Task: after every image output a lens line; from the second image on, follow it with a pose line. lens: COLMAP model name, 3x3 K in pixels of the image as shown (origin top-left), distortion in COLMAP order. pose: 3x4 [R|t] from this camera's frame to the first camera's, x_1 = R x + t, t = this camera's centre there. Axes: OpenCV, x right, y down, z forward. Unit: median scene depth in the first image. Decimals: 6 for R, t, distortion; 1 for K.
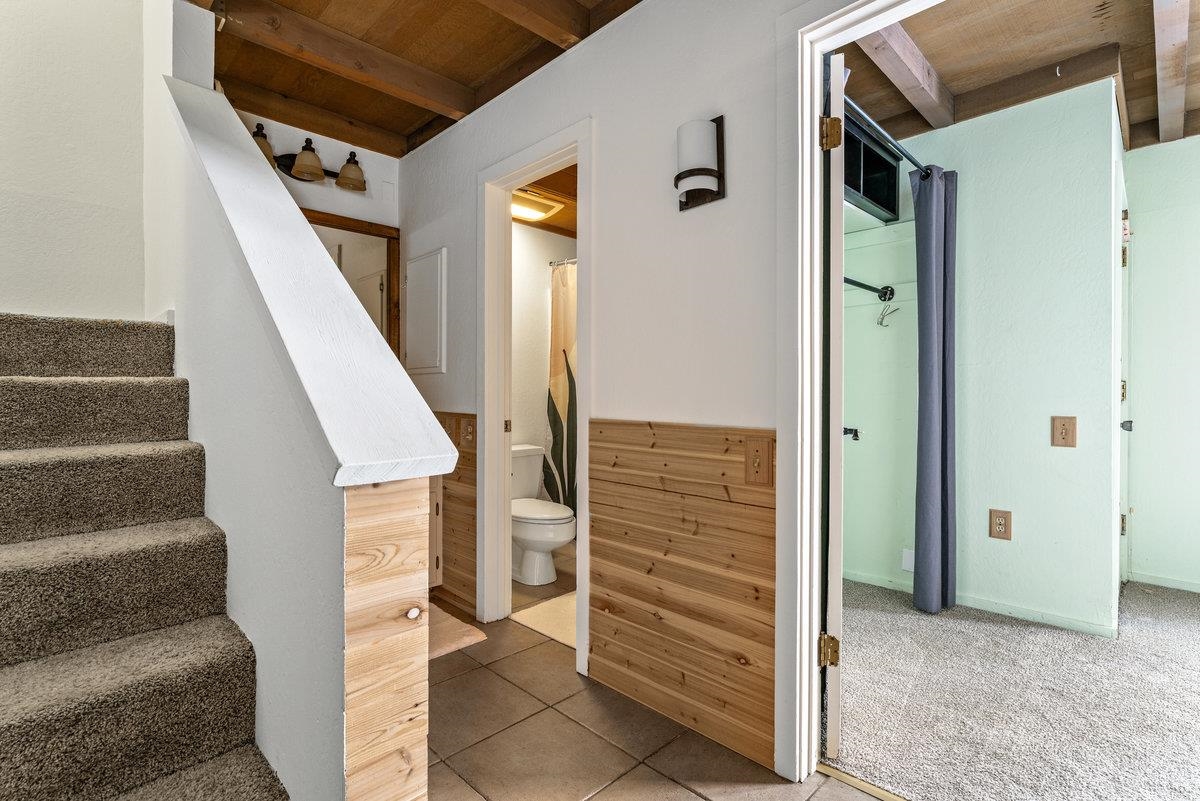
lens RADIAL K [[566.5, 0, 592.9], [0, 566.5, 402.7], [0, 0, 1]] dist [0.001210, 0.000103]
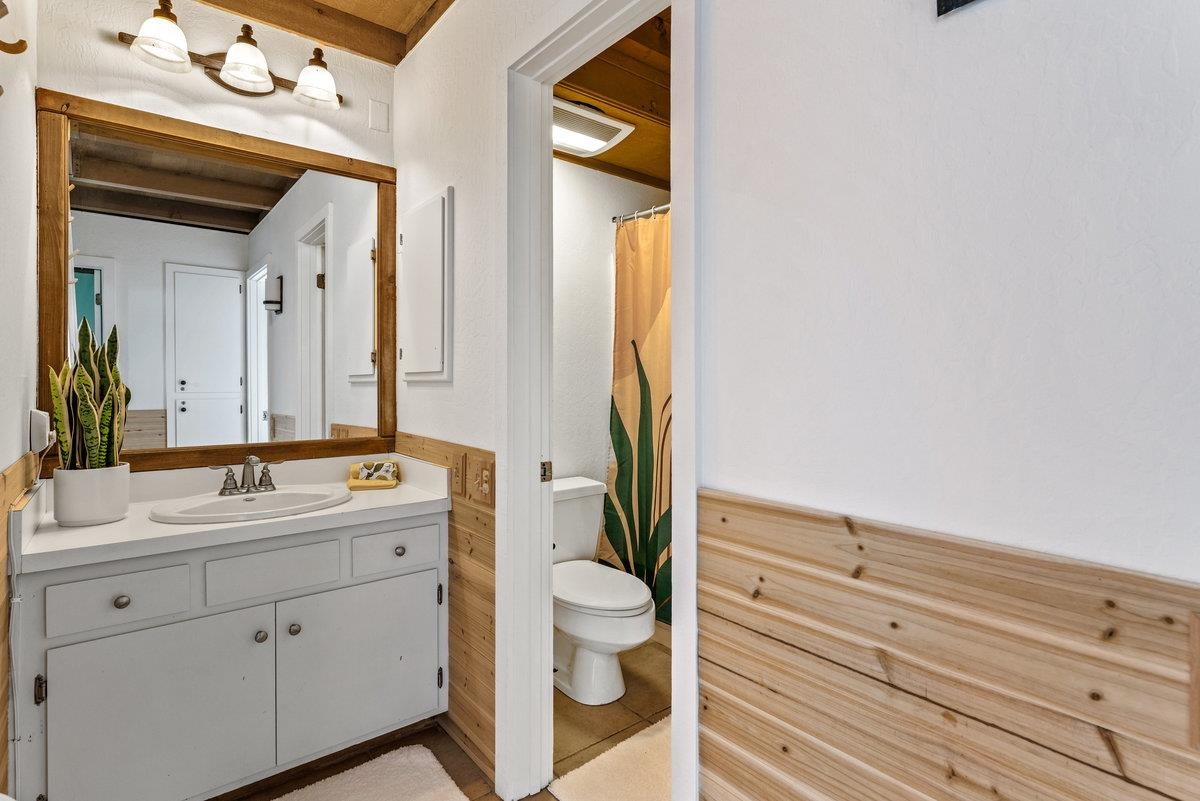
lens RADIAL K [[586.9, 0, 598.9], [0, 586.9, 387.6], [0, 0, 1]] dist [-0.001505, -0.000313]
pose [[0.995503, -0.002431, -0.094697, -0.031055], [0.002173, 0.999994, -0.002826, -0.042286], [0.094703, 0.002608, 0.995502, 0.343925]]
